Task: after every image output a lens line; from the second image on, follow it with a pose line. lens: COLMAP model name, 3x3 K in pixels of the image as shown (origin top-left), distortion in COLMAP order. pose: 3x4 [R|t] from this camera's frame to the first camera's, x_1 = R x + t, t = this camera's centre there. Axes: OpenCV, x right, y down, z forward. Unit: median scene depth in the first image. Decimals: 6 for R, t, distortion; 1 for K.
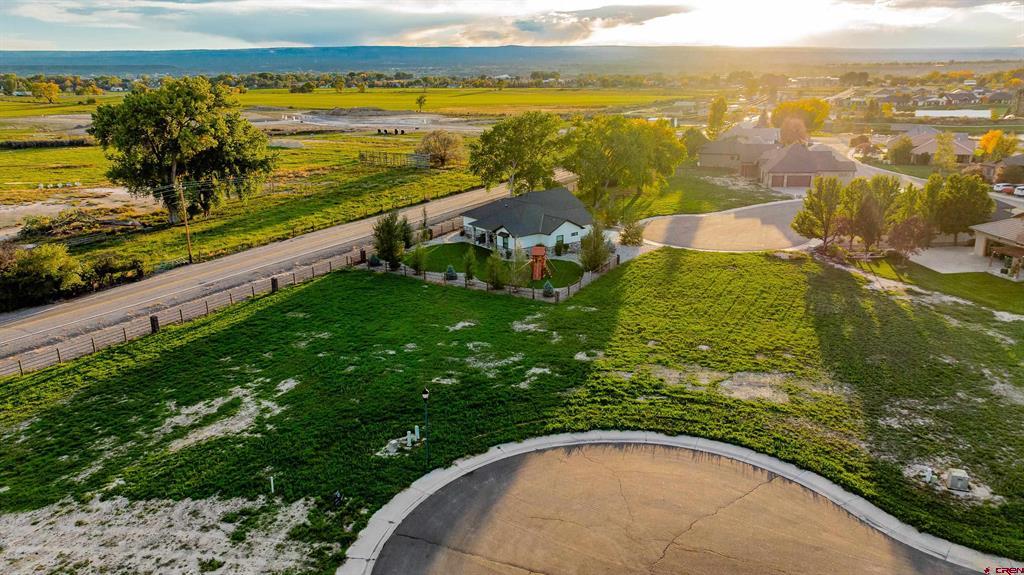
lens RADIAL K [[724.3, 0, 511.7], [0, 724.3, 287.8], [0, 0, 1]] dist [-0.030290, 0.025821]
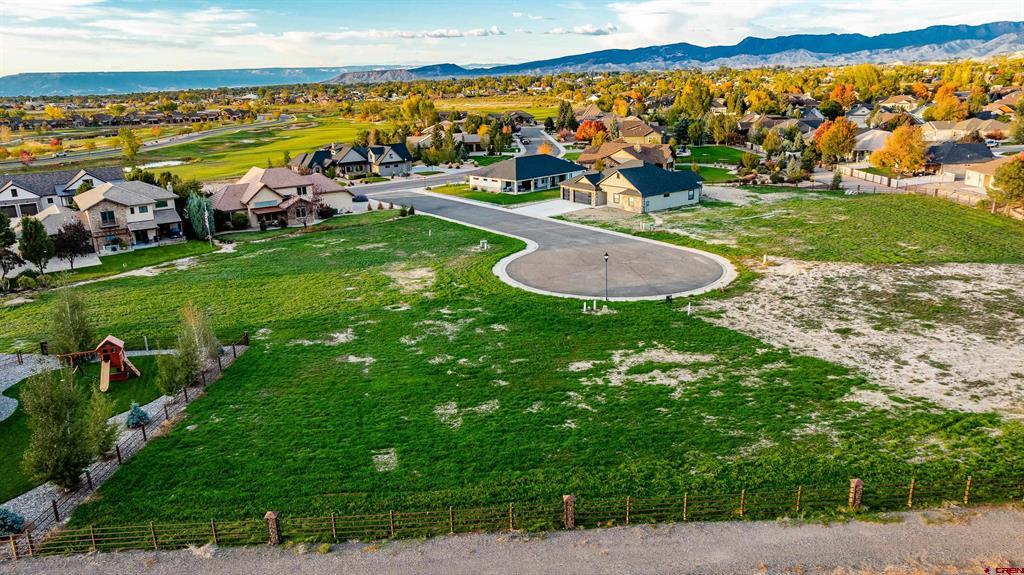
lens RADIAL K [[724.3, 0, 507.3], [0, 724.3, 294.0], [0, 0, 1]] dist [-0.030290, 0.025821]
pose [[-0.518446, -0.213584, 0.828007, -1.105832], [0.277157, 0.874061, 0.399001, -0.402708], [-0.808949, 0.436348, -0.393957, 1.469547]]
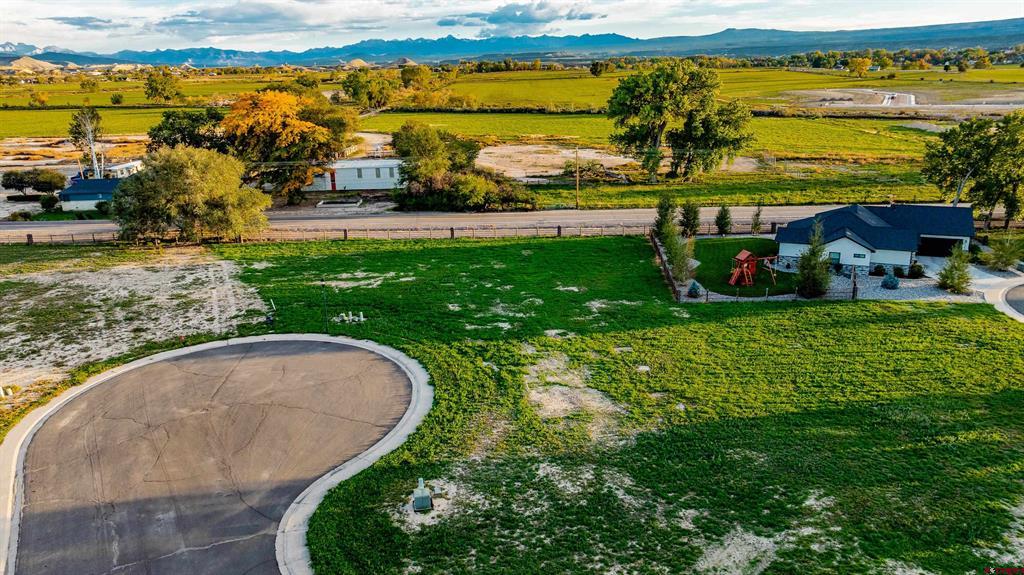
lens RADIAL K [[724.3, 0, 513.1], [0, 724.3, 289.7], [0, 0, 1]] dist [-0.030290, 0.025821]
pose [[0.481834, 0.264323, -0.835445, 1.058744], [-0.233601, 0.957663, 0.168264, -0.148011], [0.844551, 0.114085, 0.523181, 0.415335]]
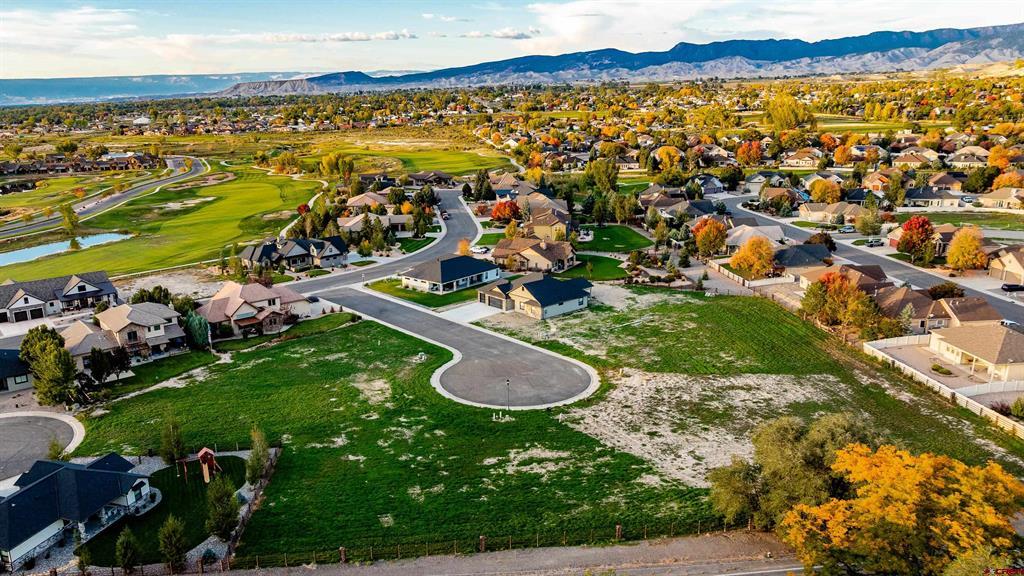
lens RADIAL K [[798.2, 0, 451.3], [0, 798.2, 324.4], [0, 0, 1]] dist [-0.012940, -0.017496]
pose [[-0.551272, -0.206736, 0.808307, -1.771832], [0.273405, 0.870557, 0.409122, -0.979869], [-0.788257, 0.446532, -0.423391, 1.768847]]
